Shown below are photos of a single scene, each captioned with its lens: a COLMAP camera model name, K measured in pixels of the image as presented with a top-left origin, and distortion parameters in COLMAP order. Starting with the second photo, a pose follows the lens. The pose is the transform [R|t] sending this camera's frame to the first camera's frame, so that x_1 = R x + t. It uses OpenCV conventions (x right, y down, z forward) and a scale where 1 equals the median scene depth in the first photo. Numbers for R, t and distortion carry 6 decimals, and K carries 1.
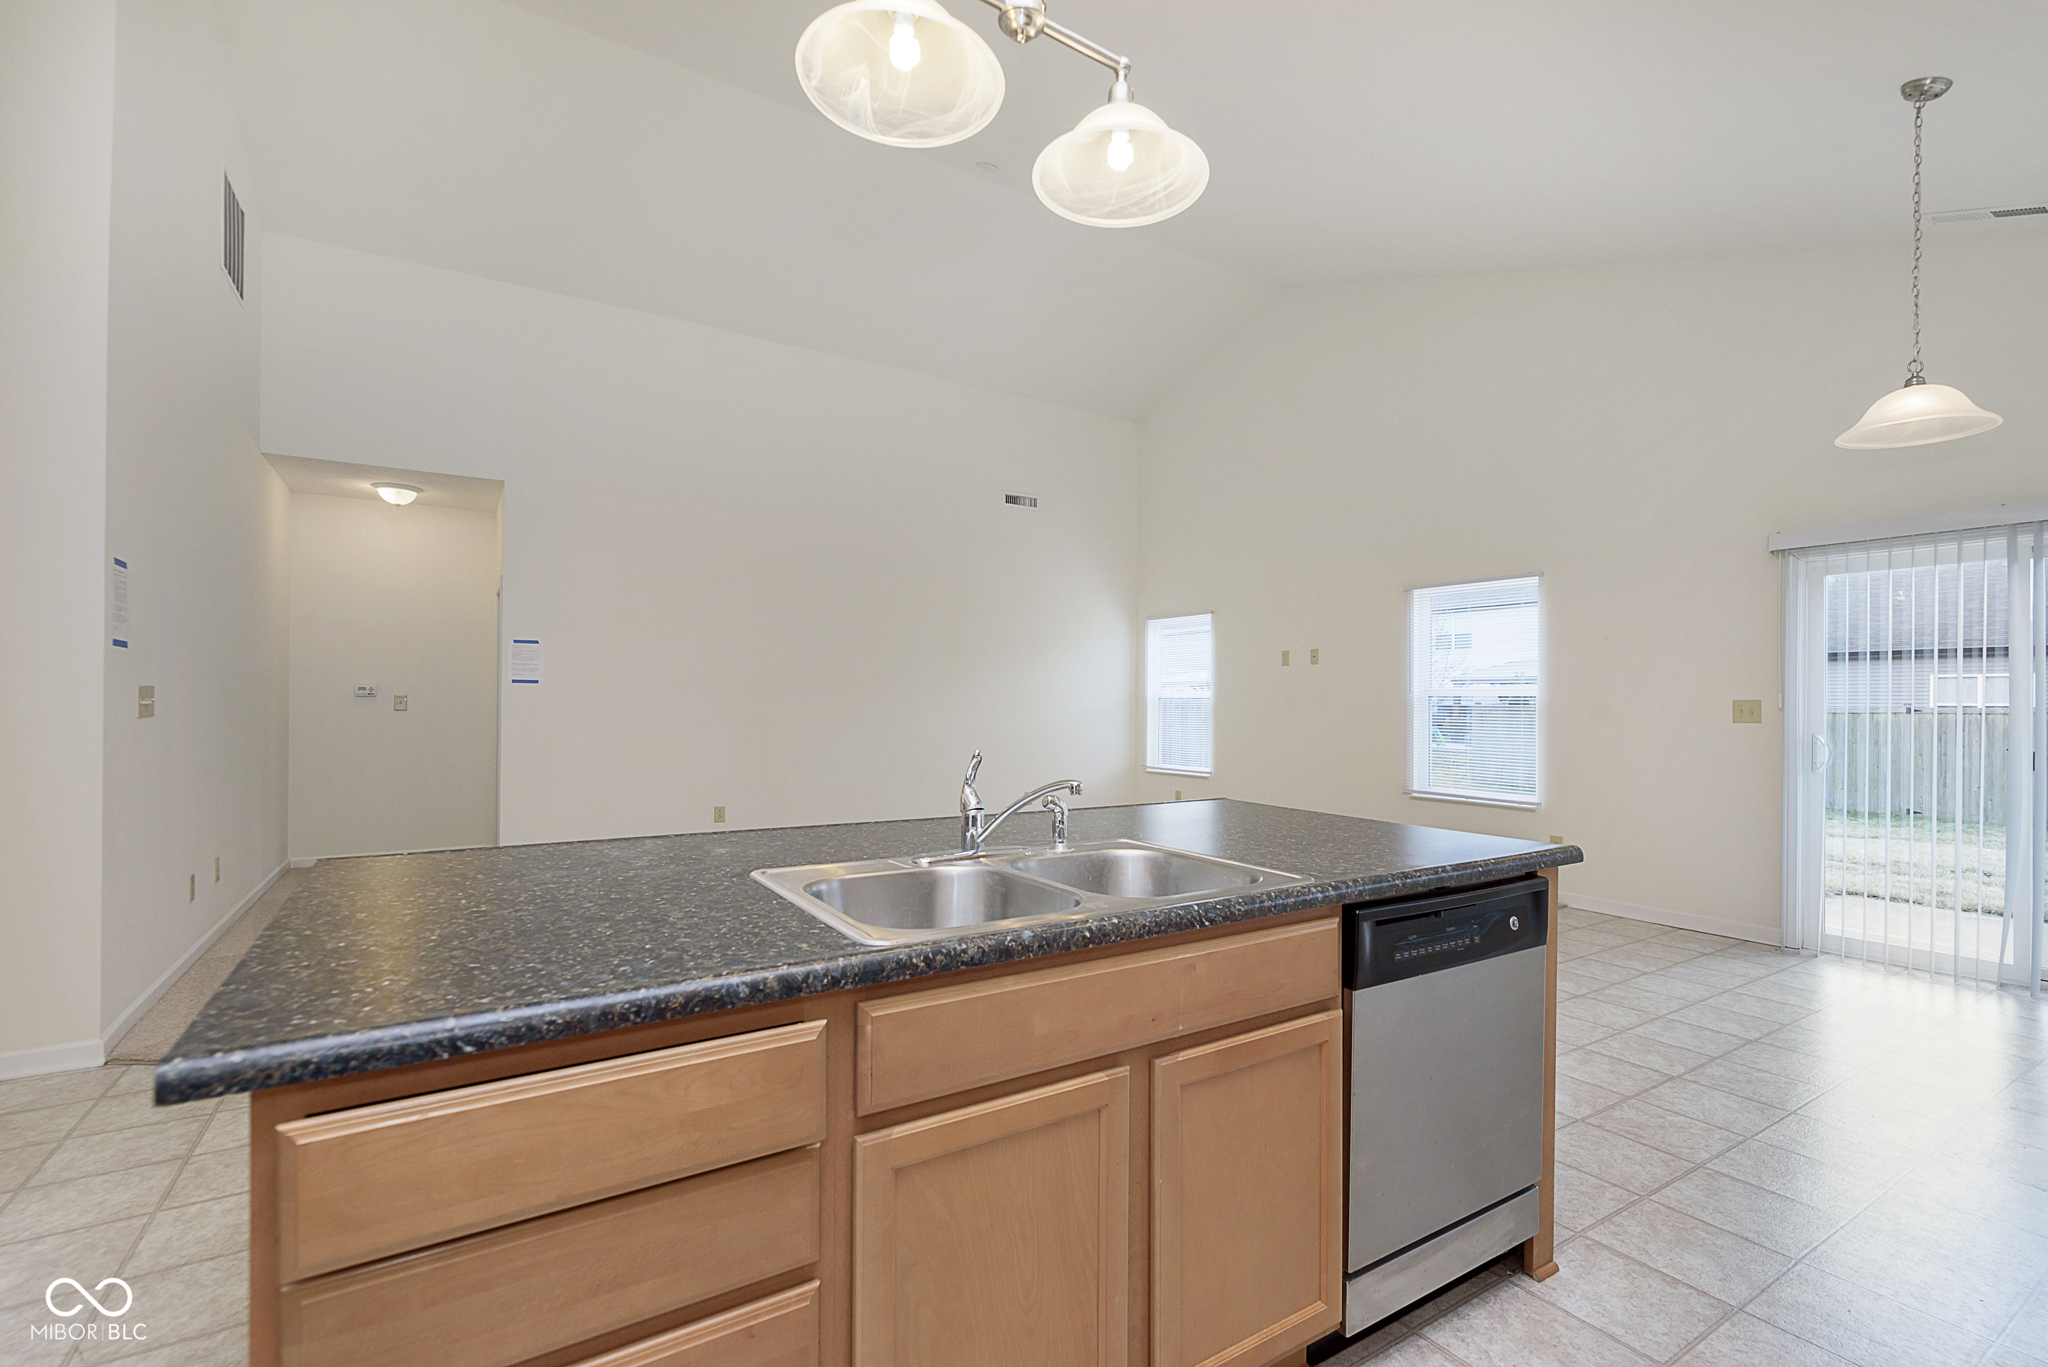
lens RADIAL K [[904.8, 0, 1060.9], [0, 904.8, 700.8], [0, 0, 1]] dist [0.005048, -0.001179]
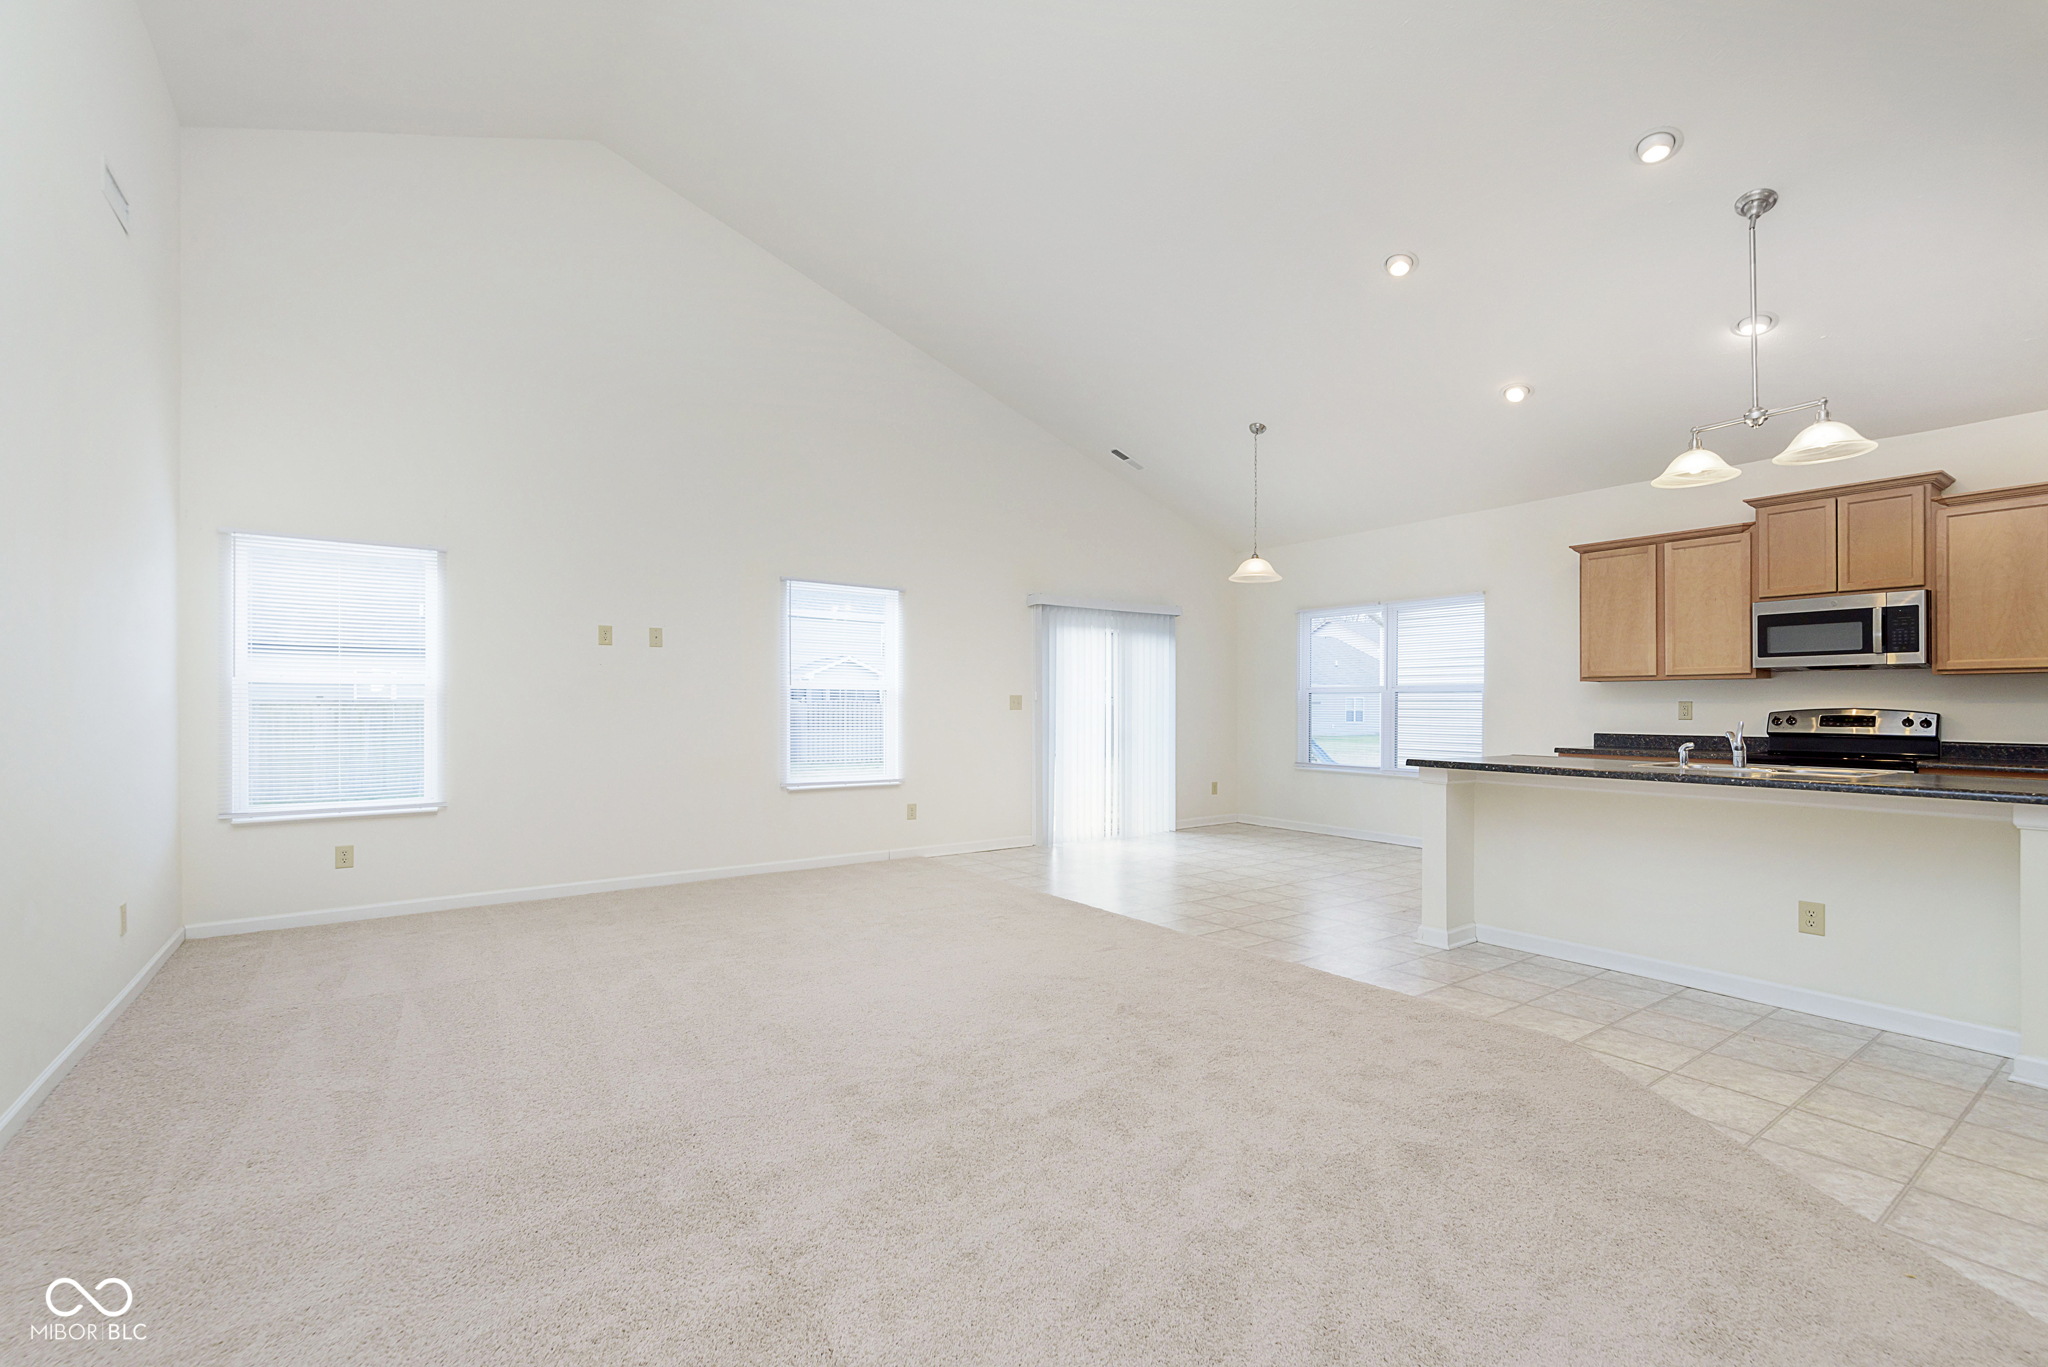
lens RADIAL K [[904.8, 0, 1037.1], [0, 904.8, 702.1], [0, 0, 1]] dist [0.005048, -0.001179]
pose [[-0.047785, -0.005739, 0.998841, -0.865591], [-0.007212, 0.999959, 0.005401, 0.002748], [-0.998832, -0.006945, -0.047824, 1.114374]]
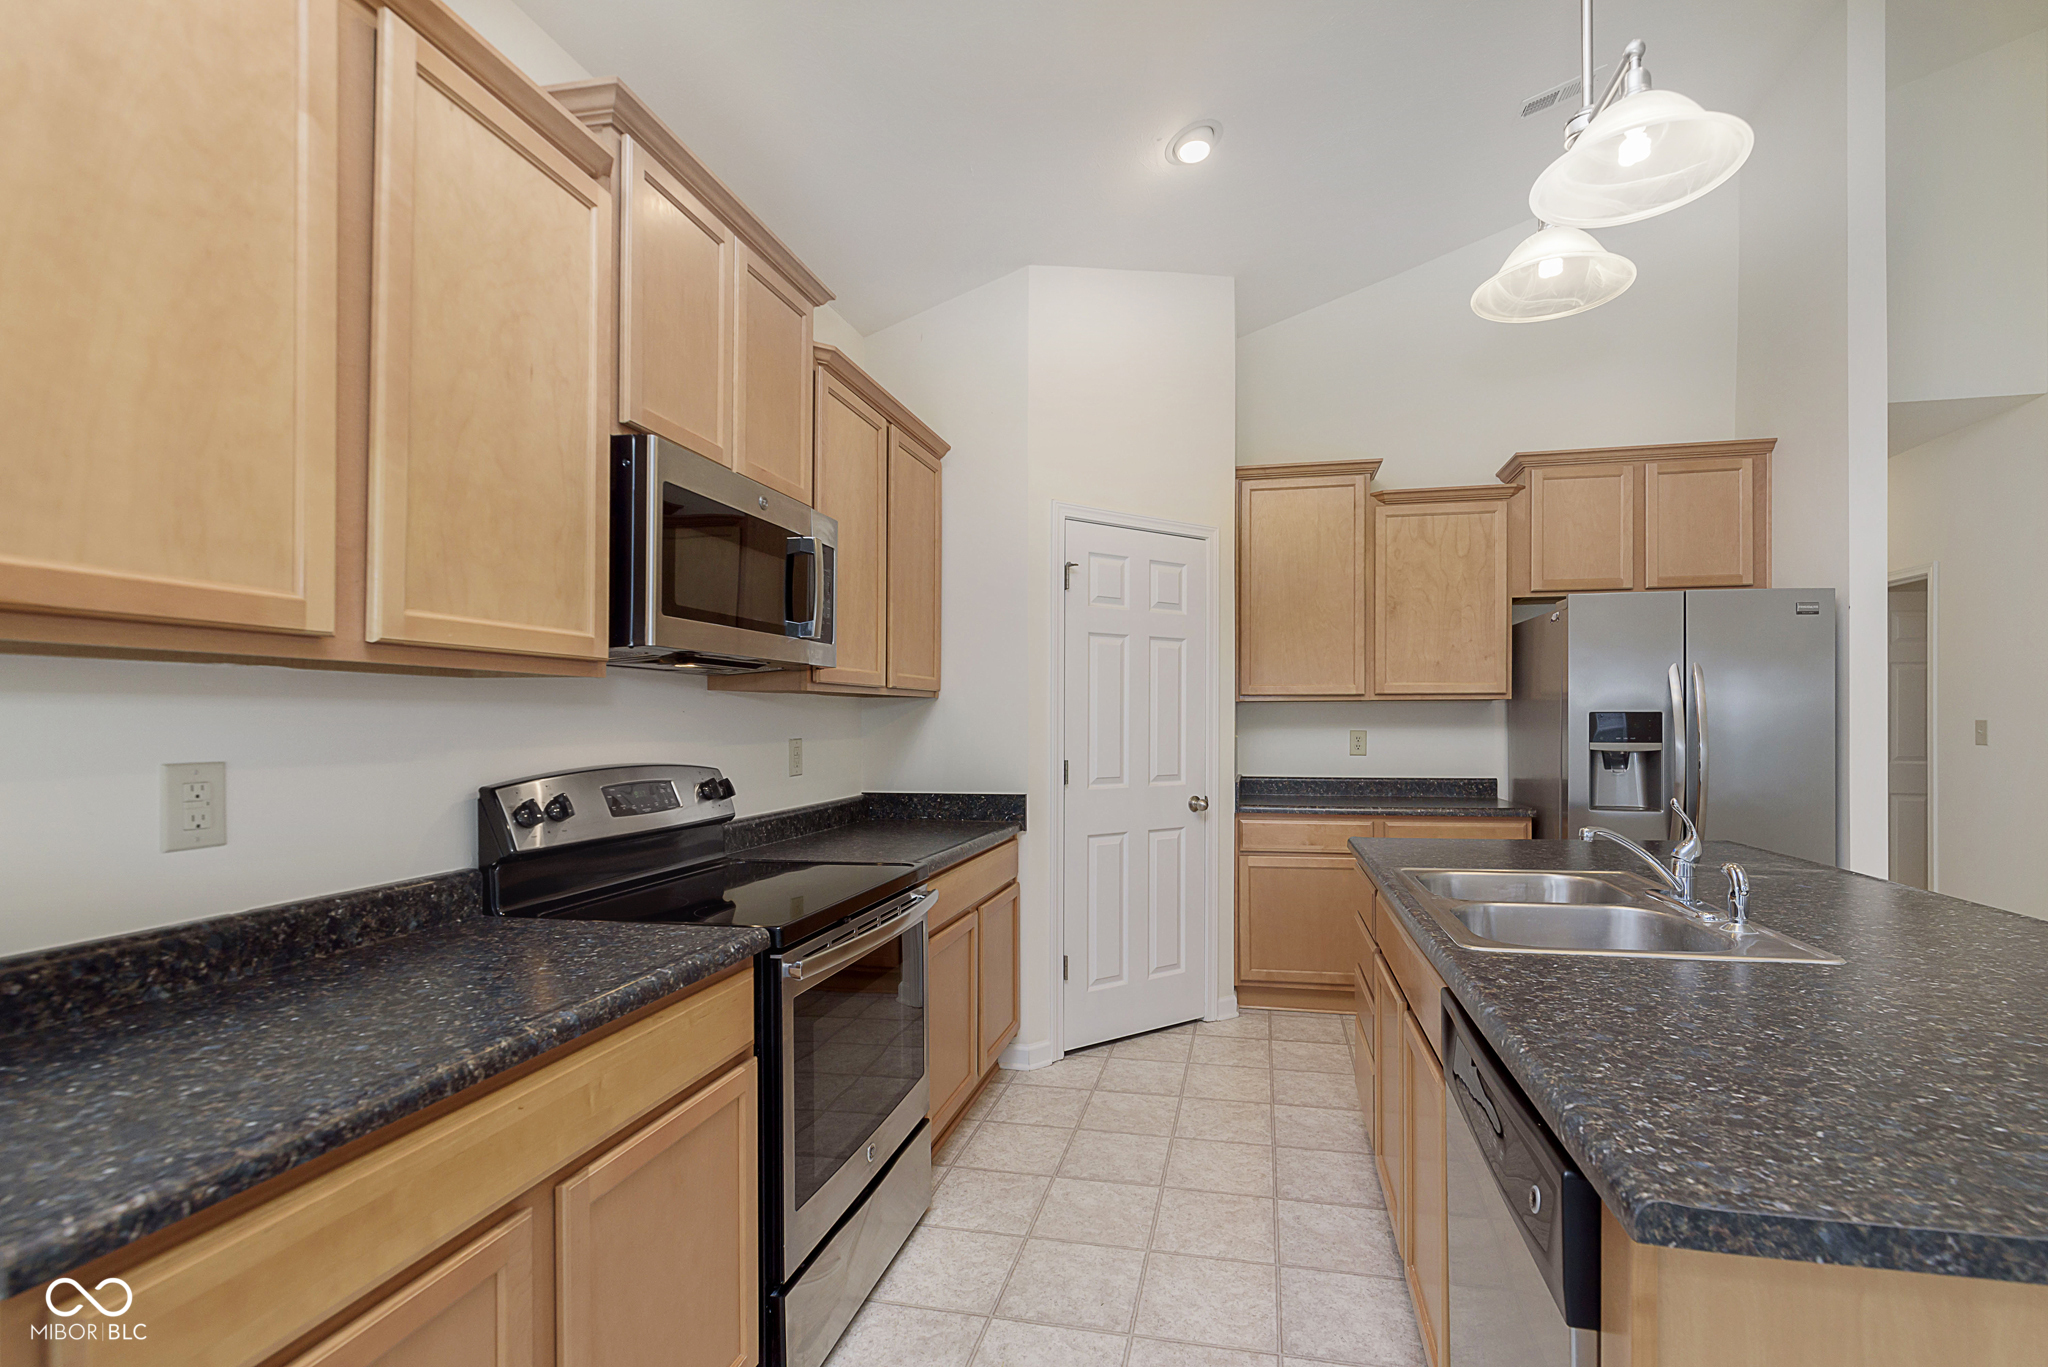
lens RADIAL K [[904.8, 0, 1057.6], [0, 904.8, 718.9], [0, 0, 1]] dist [0.005048, -0.001179]
pose [[-0.705180, -0.008130, -0.708982, 0.454104], [0.001400, 0.999916, -0.012859, -0.008221], [0.709027, -0.010060, -0.705110, 0.483459]]
